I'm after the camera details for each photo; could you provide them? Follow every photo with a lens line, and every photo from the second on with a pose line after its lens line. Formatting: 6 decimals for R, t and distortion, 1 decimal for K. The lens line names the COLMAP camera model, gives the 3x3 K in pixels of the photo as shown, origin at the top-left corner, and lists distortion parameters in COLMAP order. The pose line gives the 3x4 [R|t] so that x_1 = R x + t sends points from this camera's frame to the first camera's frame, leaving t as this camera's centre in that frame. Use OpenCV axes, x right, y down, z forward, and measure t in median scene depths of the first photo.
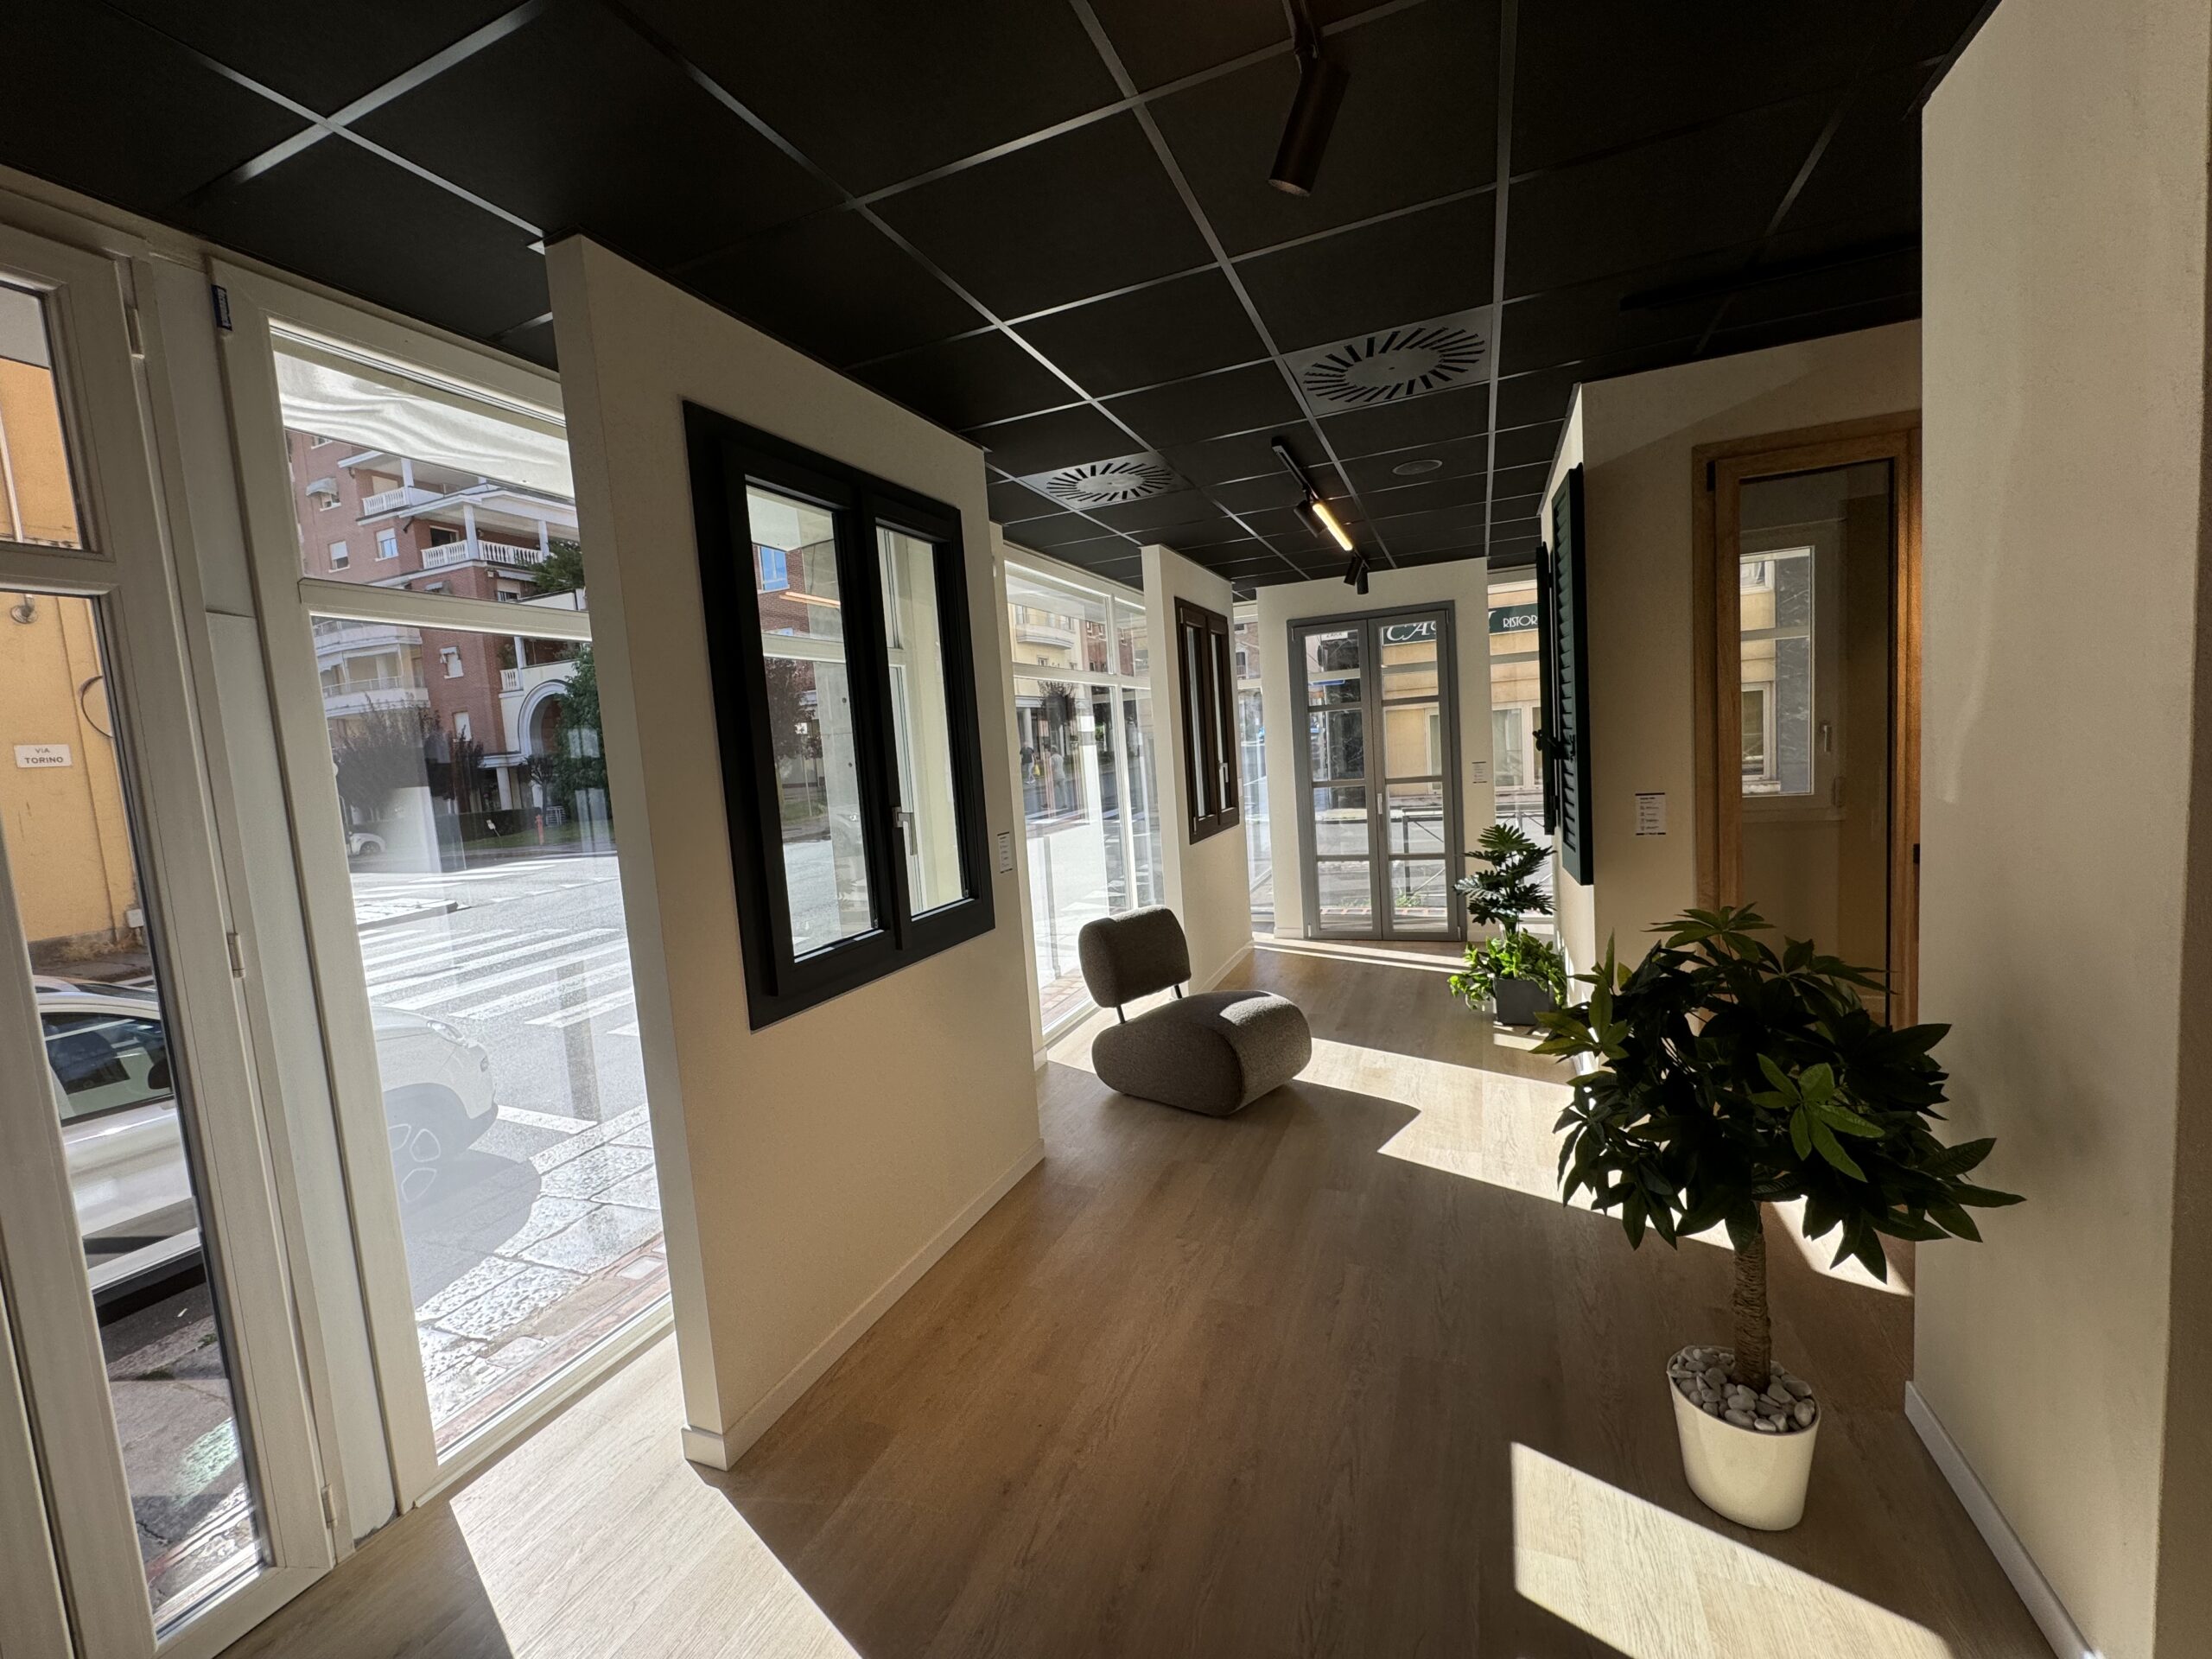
lens RADIAL K [[904.8, 0, 1103.6], [0, 904.8, 827.7], [0, 0, 1]] dist [-0.002676, 0.000001]
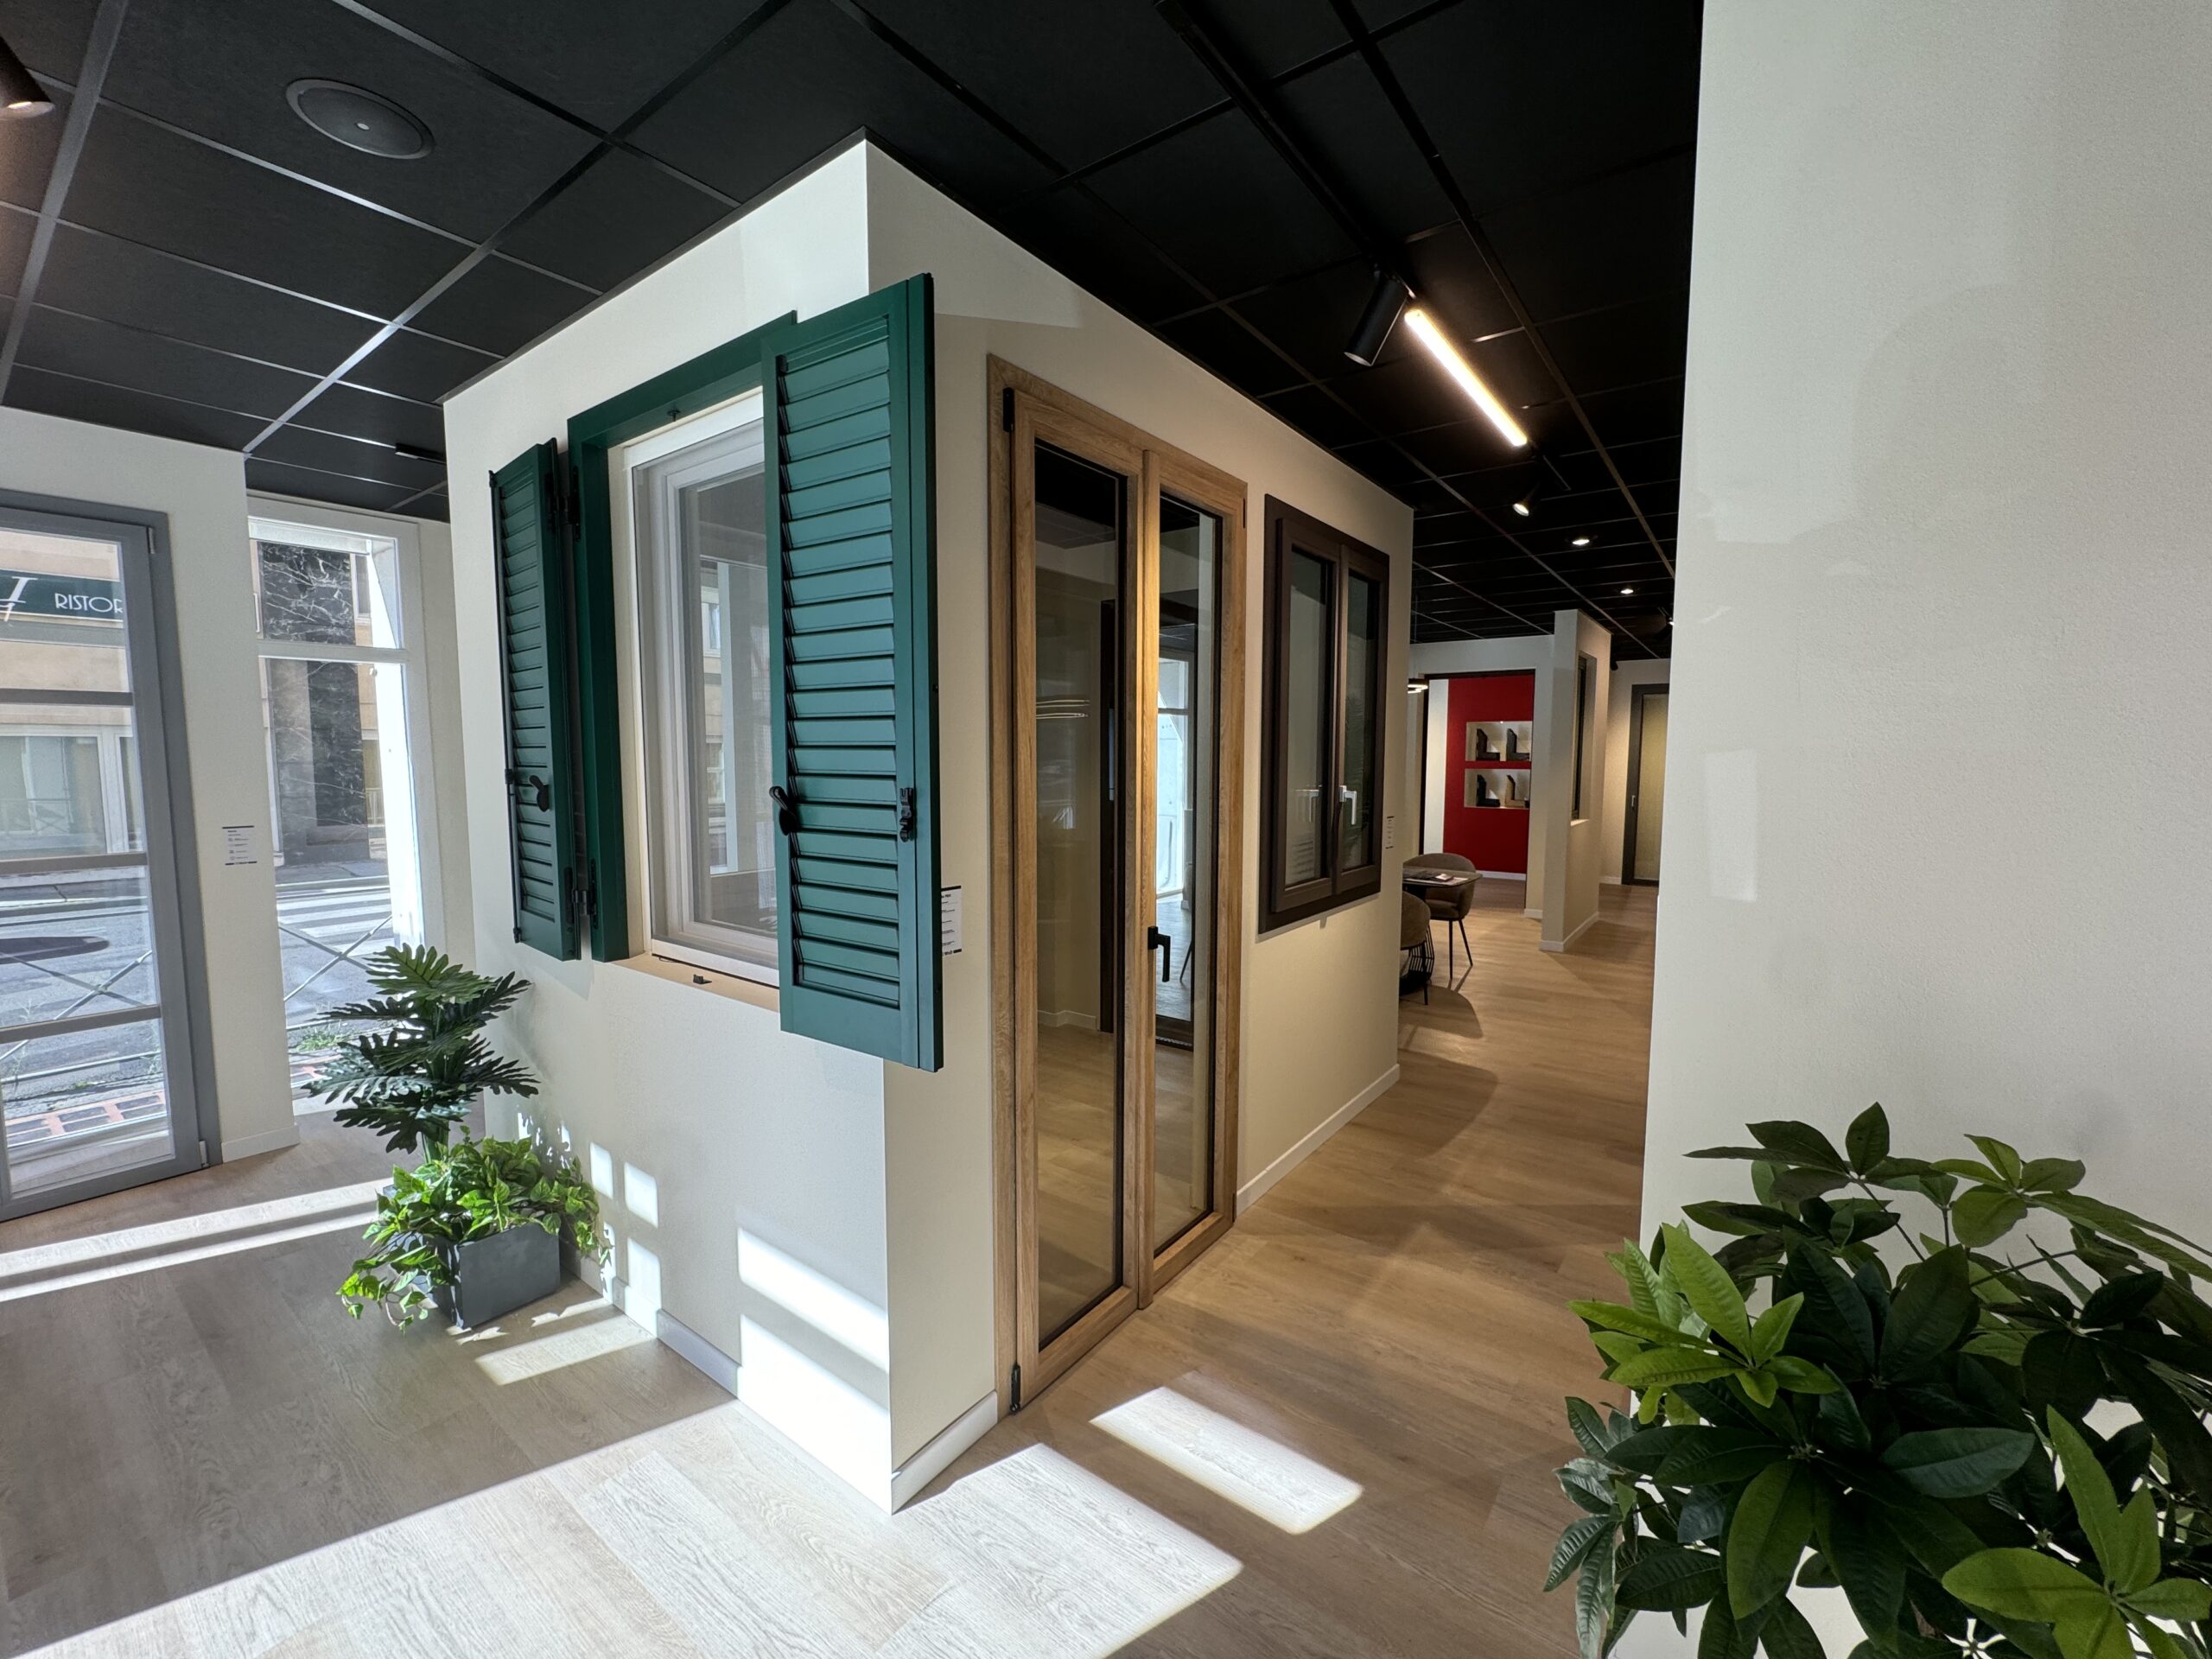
lens RADIAL K [[904.8, 0, 1103.6], [0, 904.8, 827.7], [0, 0, 1]] dist [-0.002676, 0.000001]
pose [[0.250324, -0.008896, 0.968121, 0.027268], [0.067345, 0.997696, -0.008246, -0.045615], [-0.965817, 0.067262, 0.250346, 0.506932]]
